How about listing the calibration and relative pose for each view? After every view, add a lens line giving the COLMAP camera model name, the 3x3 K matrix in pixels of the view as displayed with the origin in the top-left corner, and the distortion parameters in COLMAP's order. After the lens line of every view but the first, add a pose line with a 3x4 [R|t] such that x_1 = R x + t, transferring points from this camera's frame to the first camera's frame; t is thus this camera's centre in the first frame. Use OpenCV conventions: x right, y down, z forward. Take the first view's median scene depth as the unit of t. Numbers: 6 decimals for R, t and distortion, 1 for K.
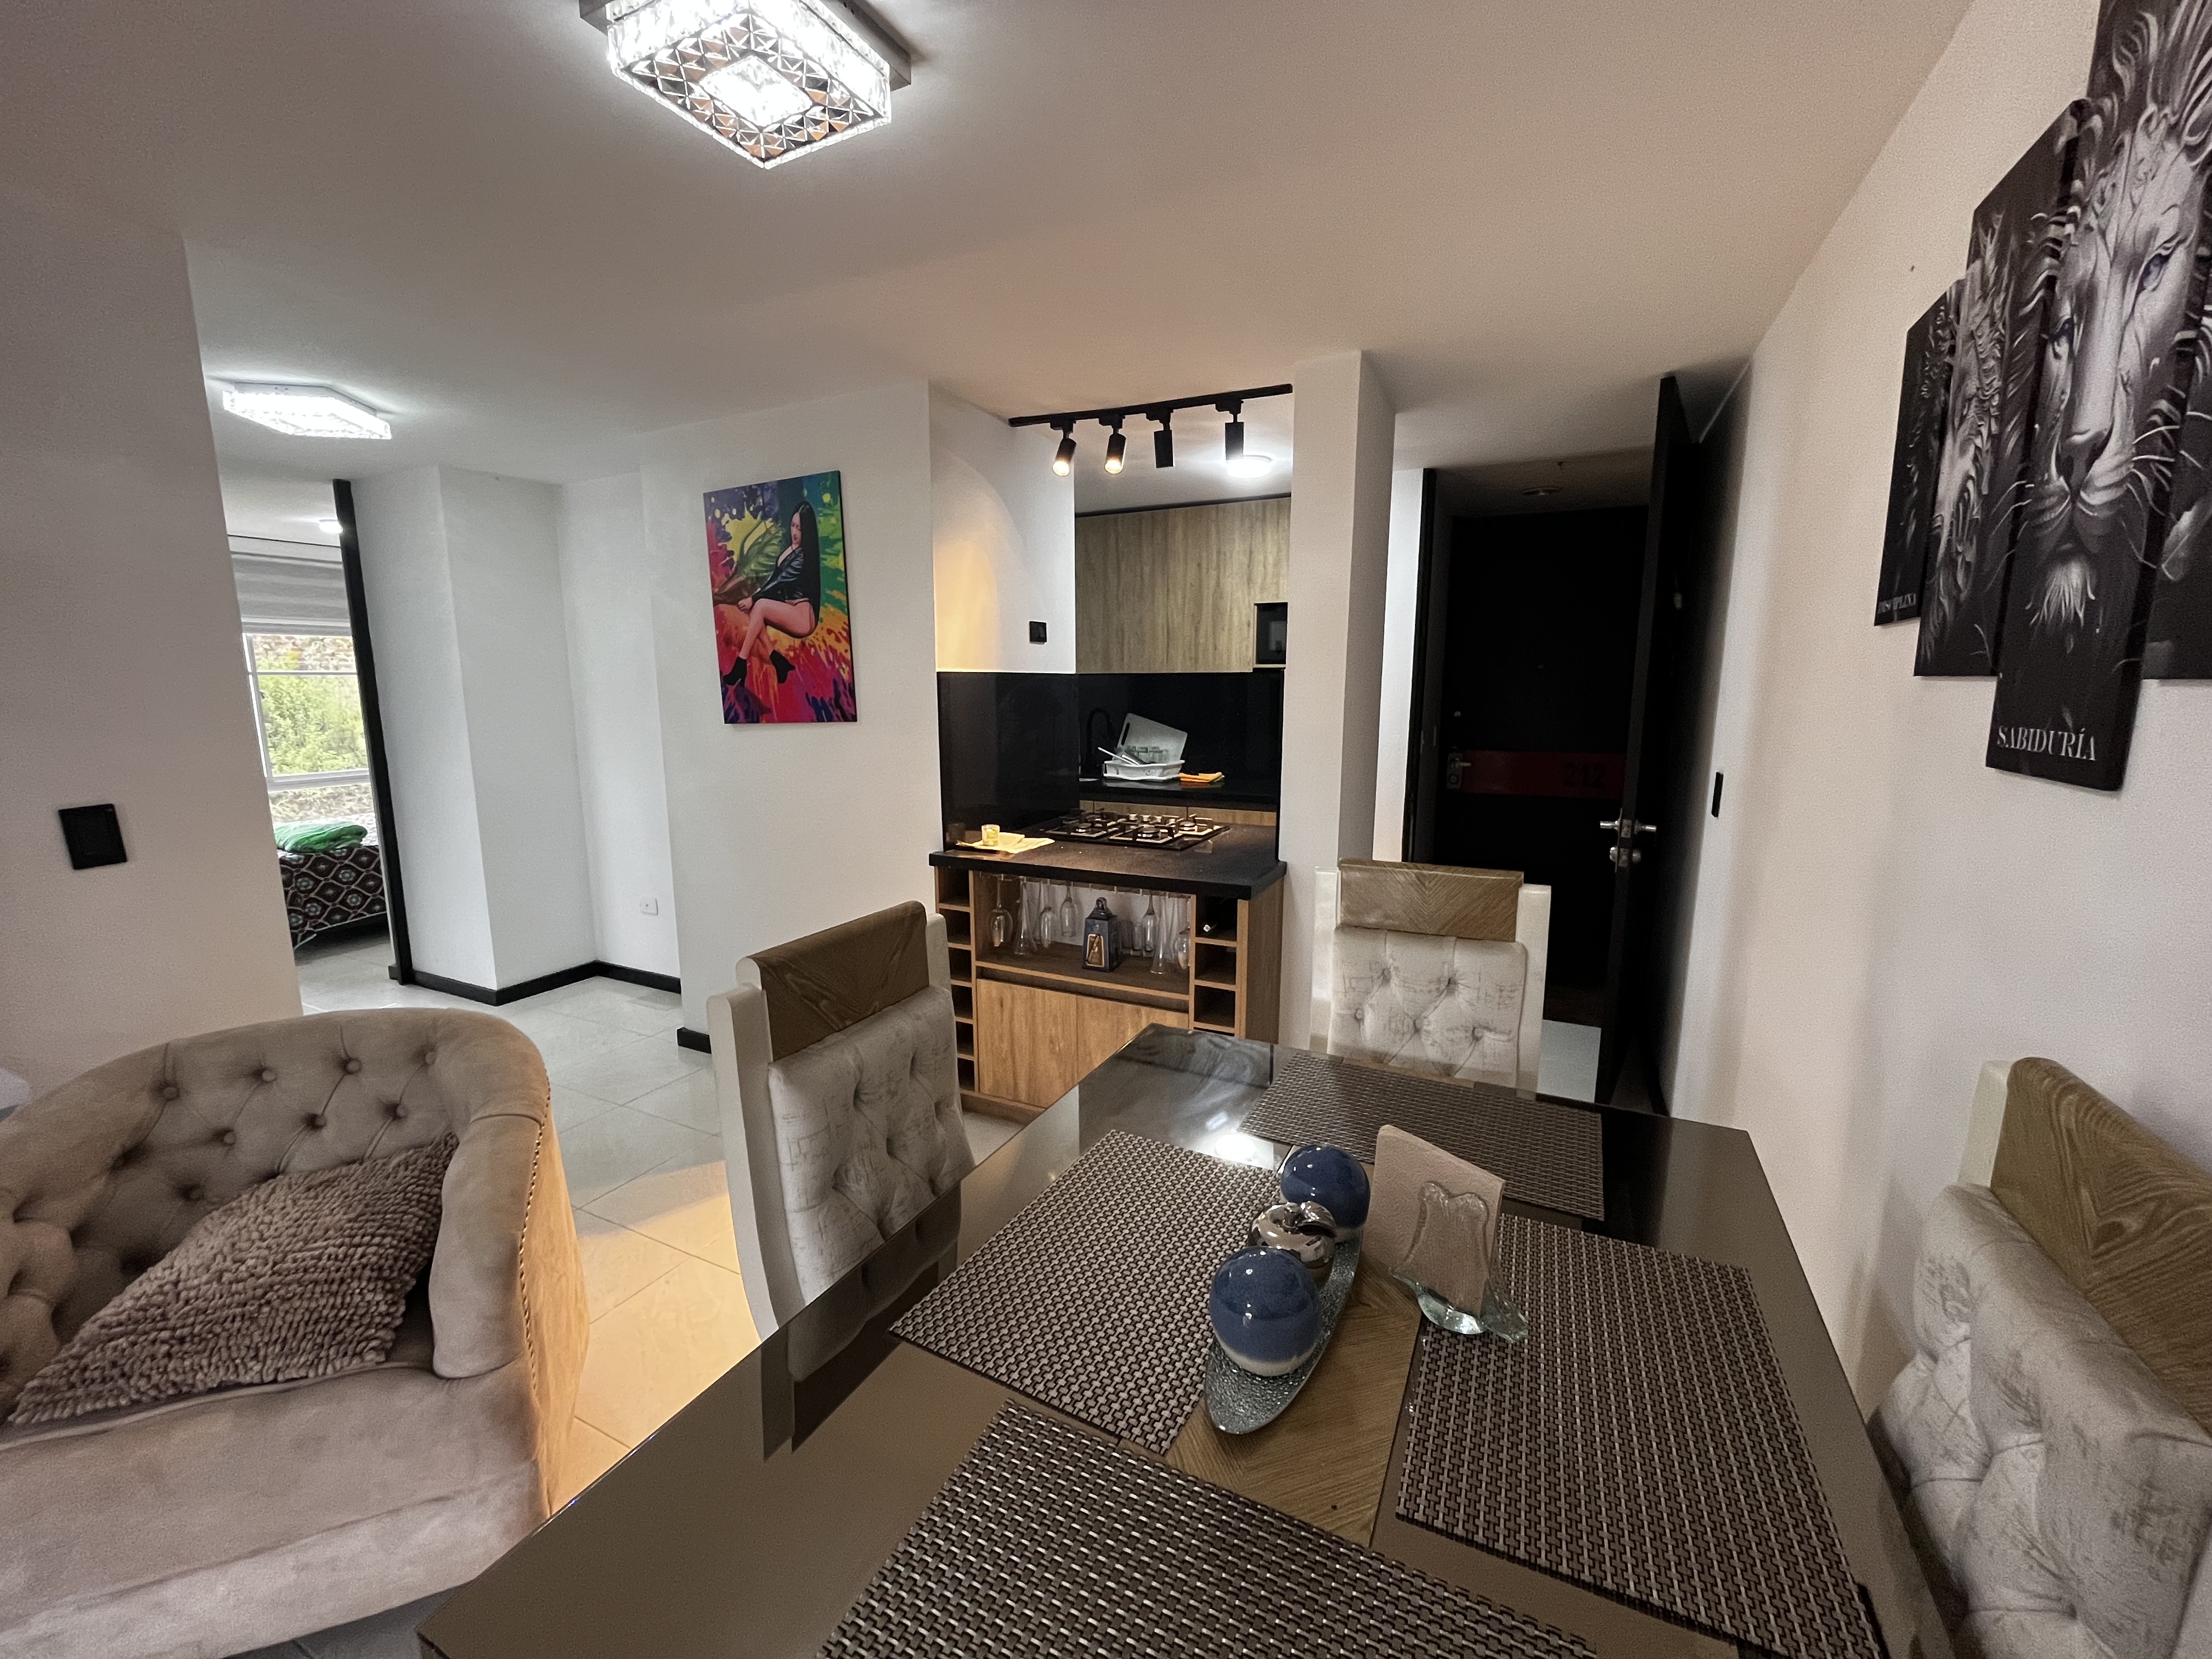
lens RADIAL K [[893.3, 0, 1100.6], [0, 893.3, 827.8], [0, 0, 1]] dist [-0.003927, 0.000019]
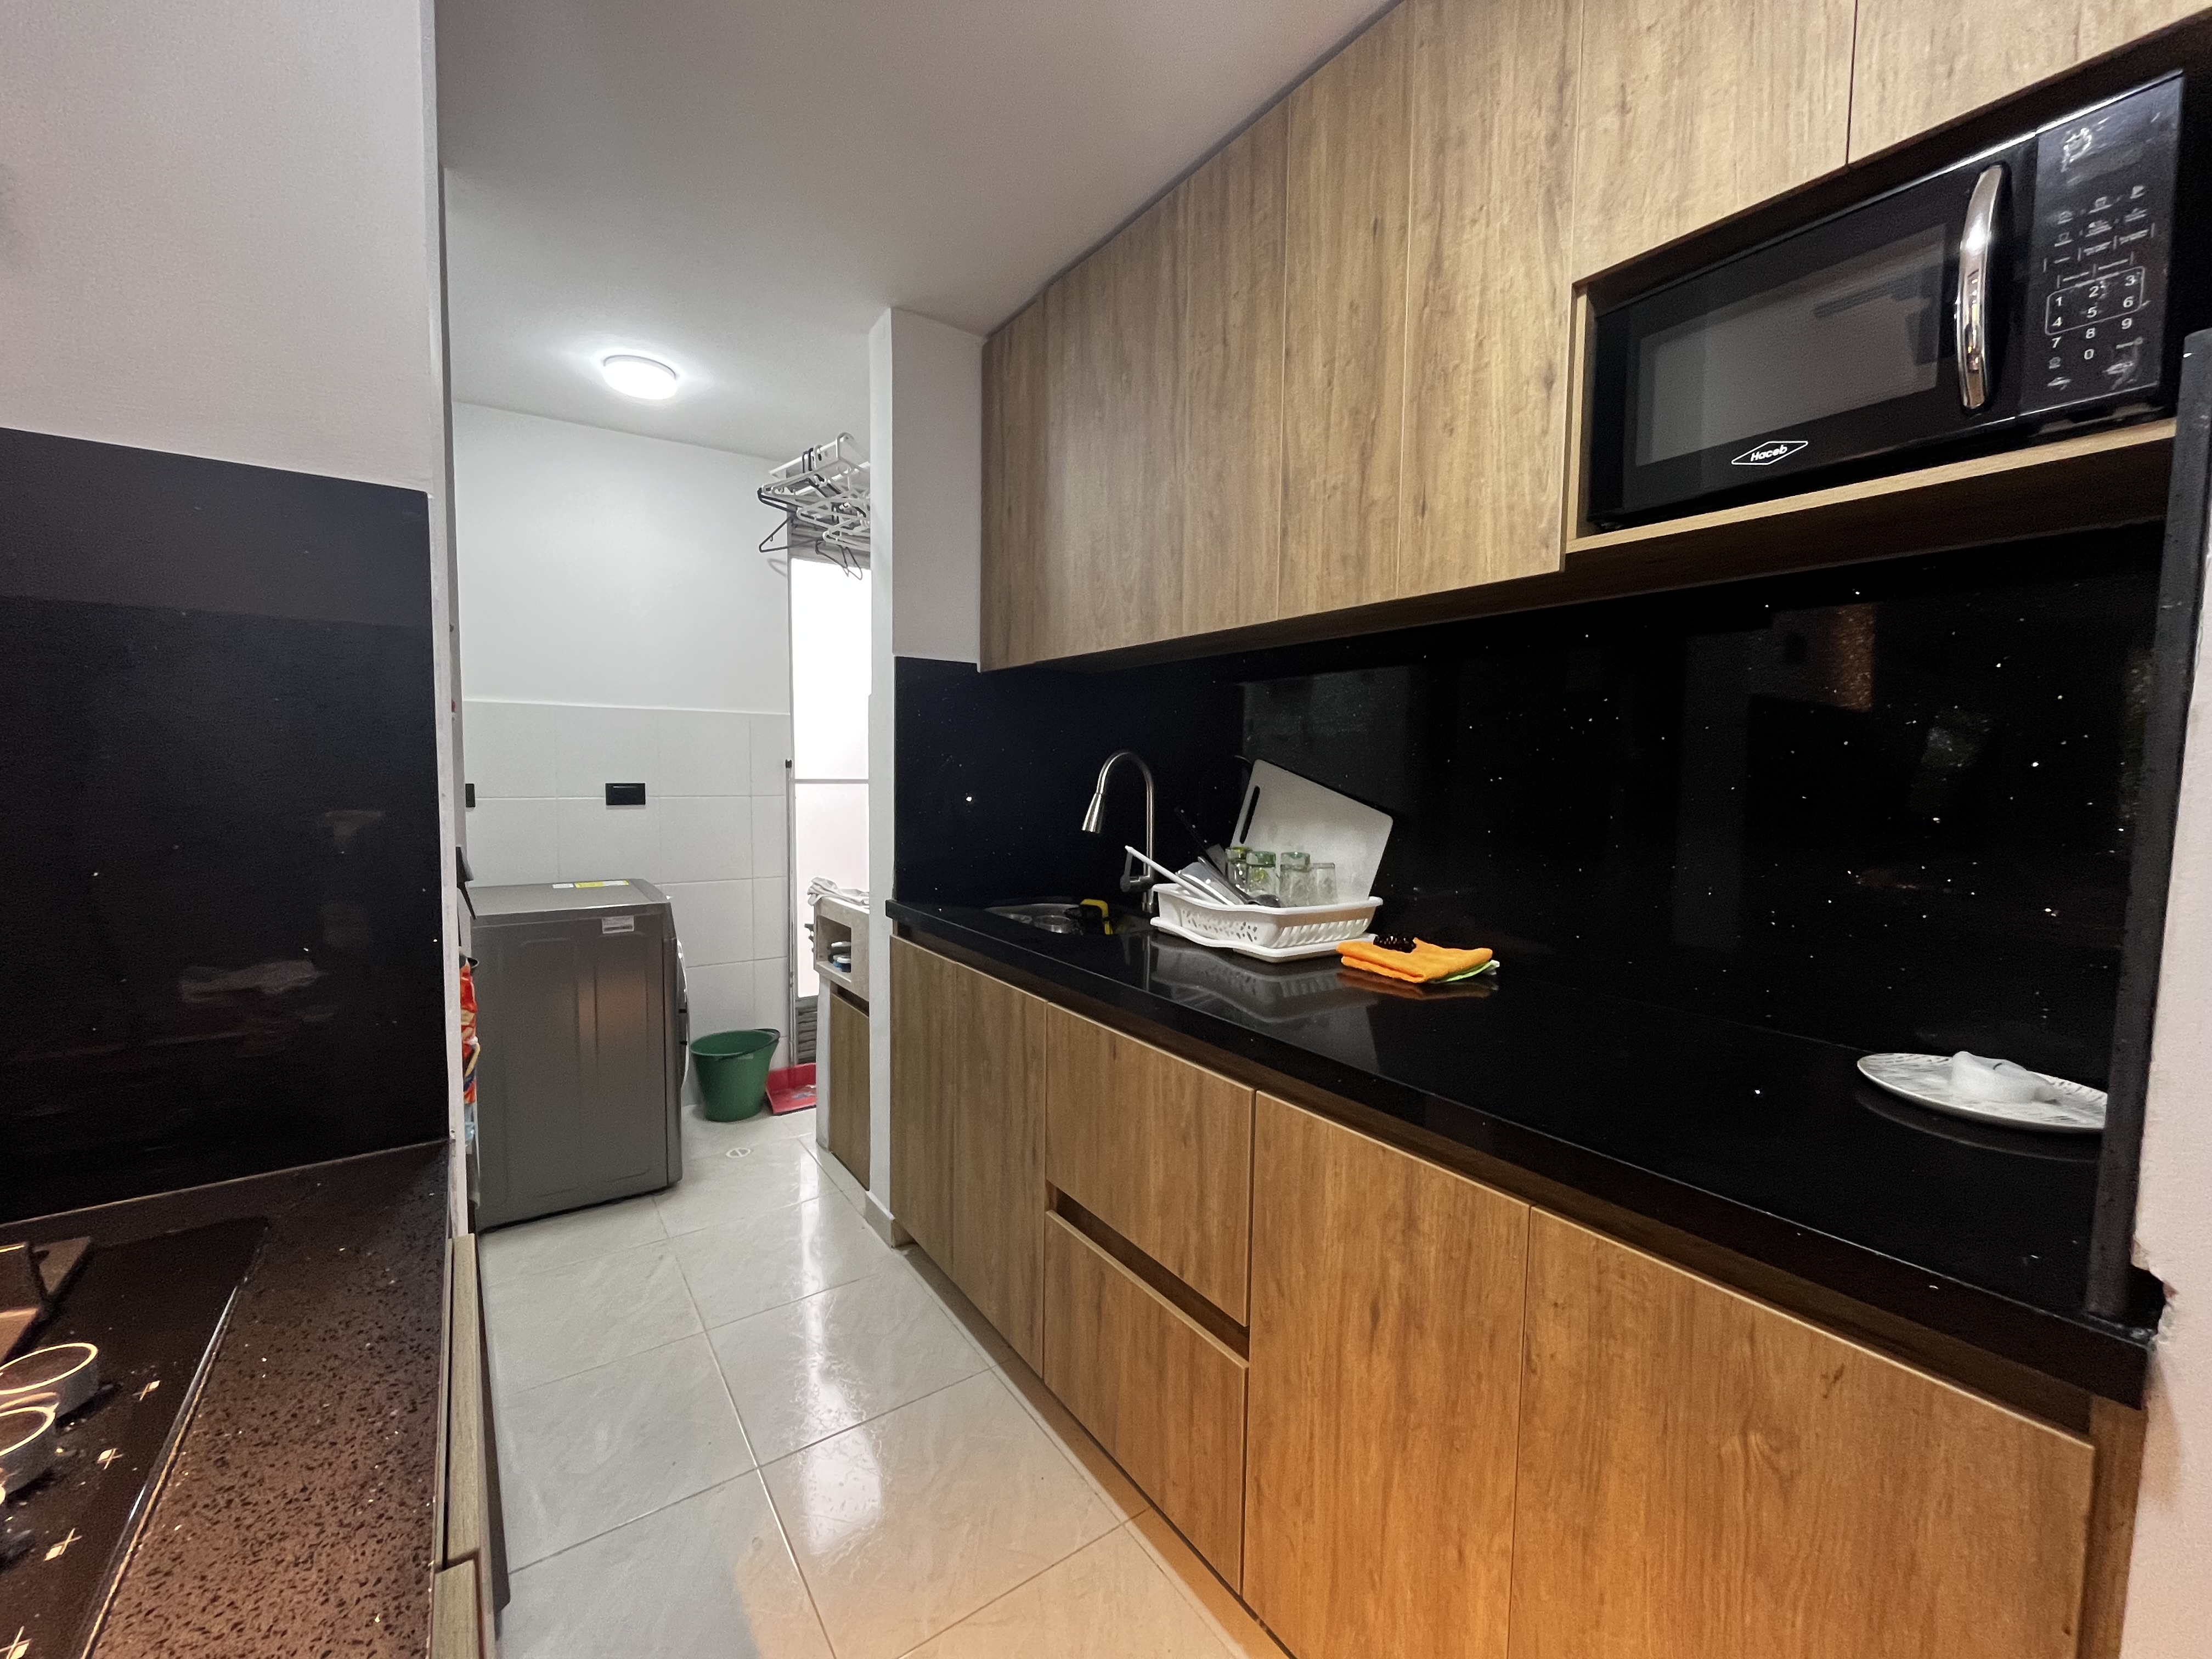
lens RADIAL K [[893.3, 0, 1104.7], [0, 893.3, 824.7], [0, 0, 1]] dist [-0.003927, 0.000019]
pose [[0.877882, 0.043509, -0.476896, 0.265028], [-0.089822, 0.993150, -0.074738, -0.113893], [0.470377, 0.108447, 0.875776, 1.088328]]
